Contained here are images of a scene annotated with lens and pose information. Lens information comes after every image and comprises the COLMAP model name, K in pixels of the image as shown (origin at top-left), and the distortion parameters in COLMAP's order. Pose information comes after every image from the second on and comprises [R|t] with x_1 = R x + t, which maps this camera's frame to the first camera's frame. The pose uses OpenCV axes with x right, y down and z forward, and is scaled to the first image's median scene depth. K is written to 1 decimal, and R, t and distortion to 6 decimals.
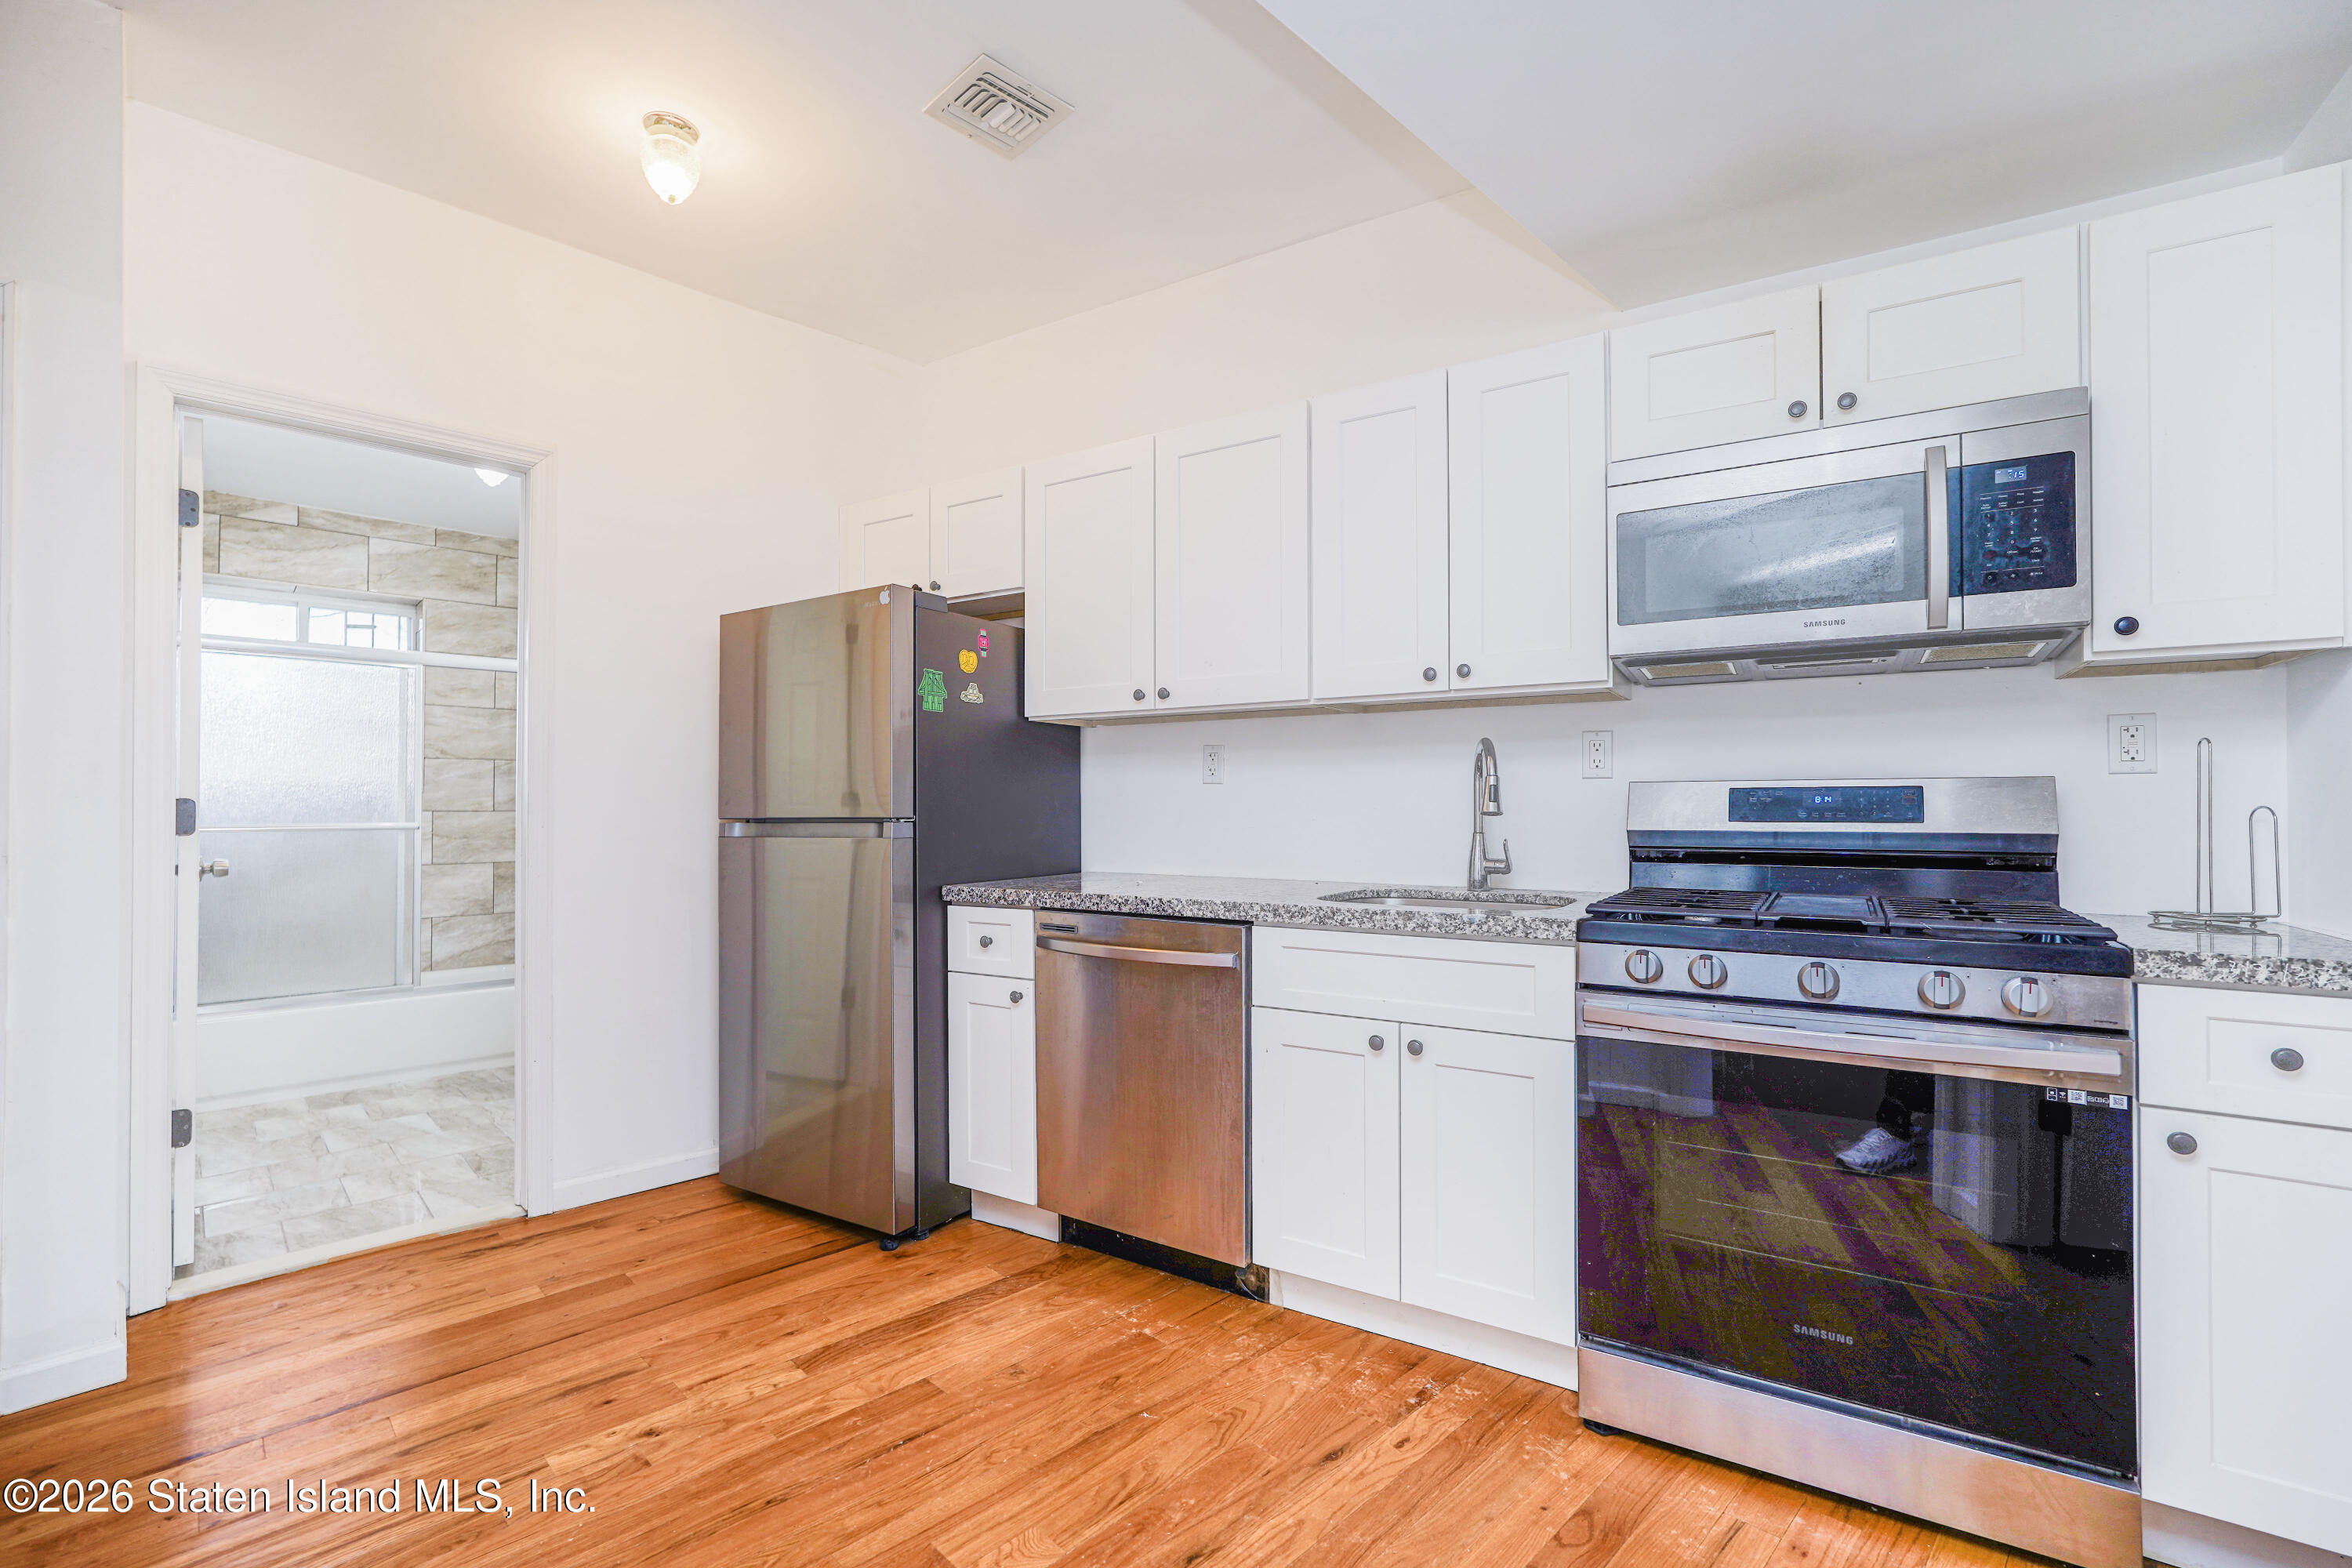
lens RADIAL K [[1036.6, 0, 1196.4], [0, 1036.6, 811.5], [0, 0, 1]] dist [-0.001279, 0.000027]
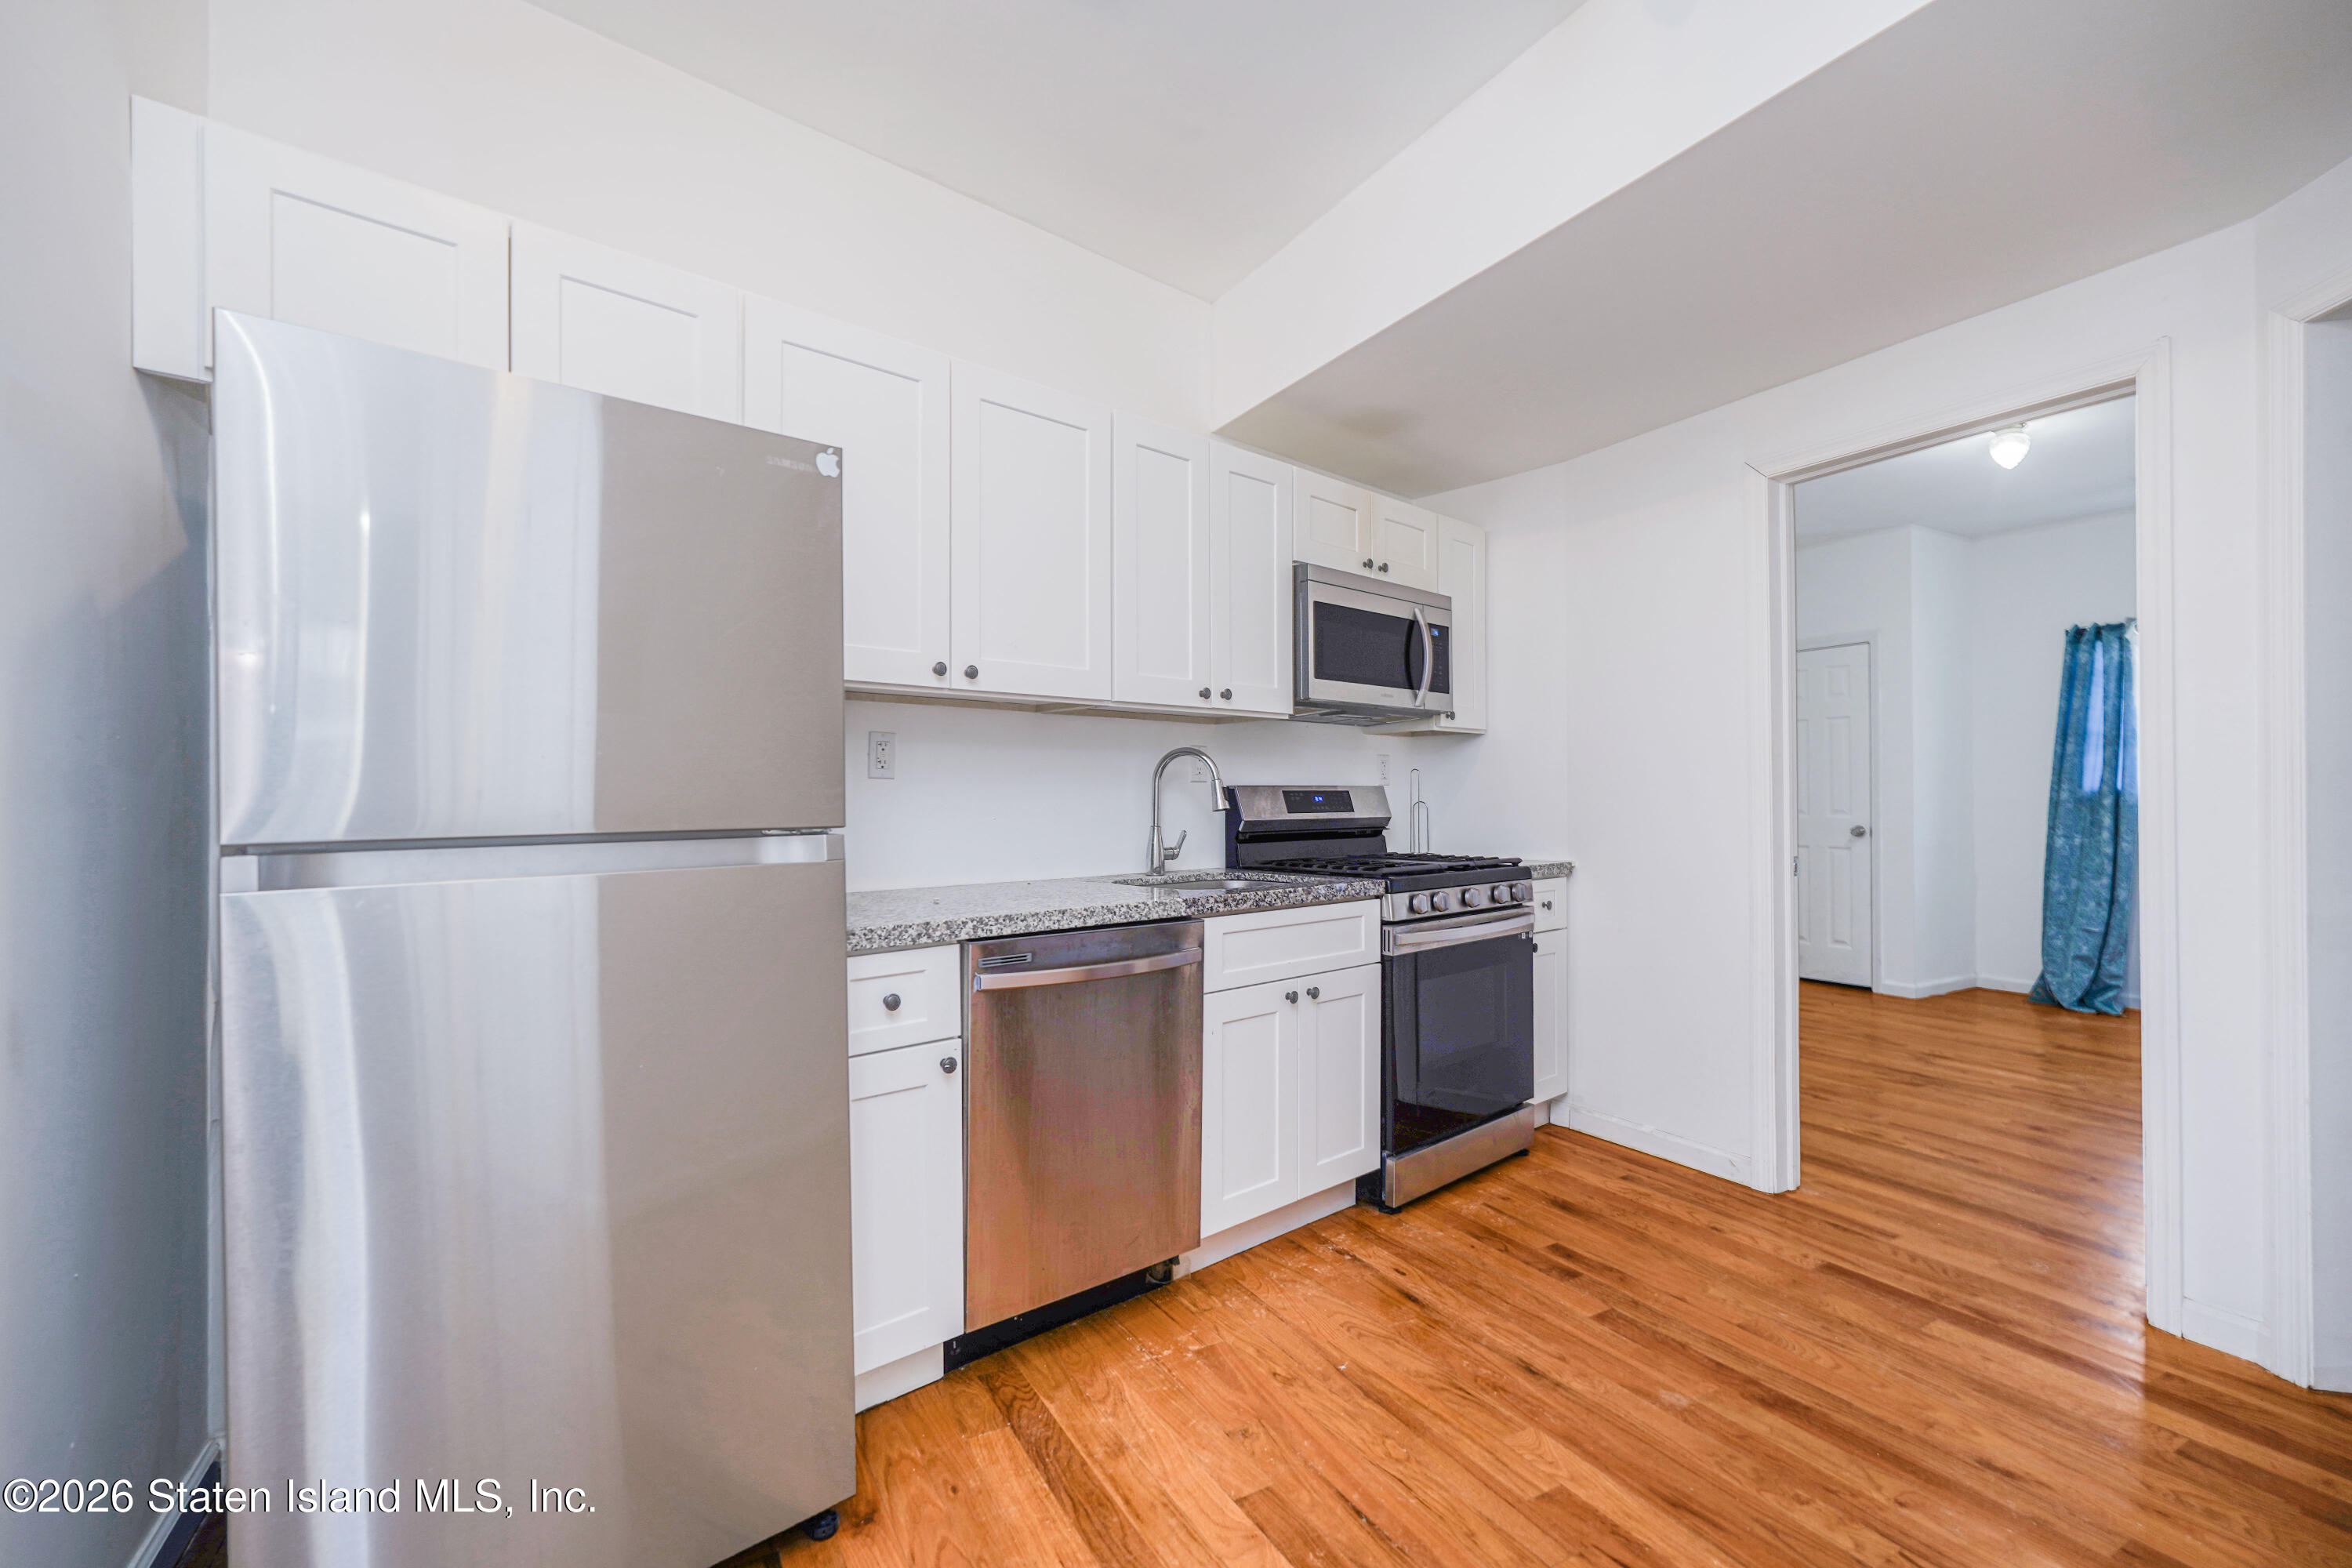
lens RADIAL K [[1024.3, 0, 1183.8], [0, 1024.3, 799.7], [0, 0, 1]] dist [0.000115, 0.000339]
pose [[0.268856, -0.001335, 0.963179, -0.997293], [0.003348, 0.999994, 0.000451, -0.011677], [-0.963175, 0.003104, 0.268859, 0.769813]]
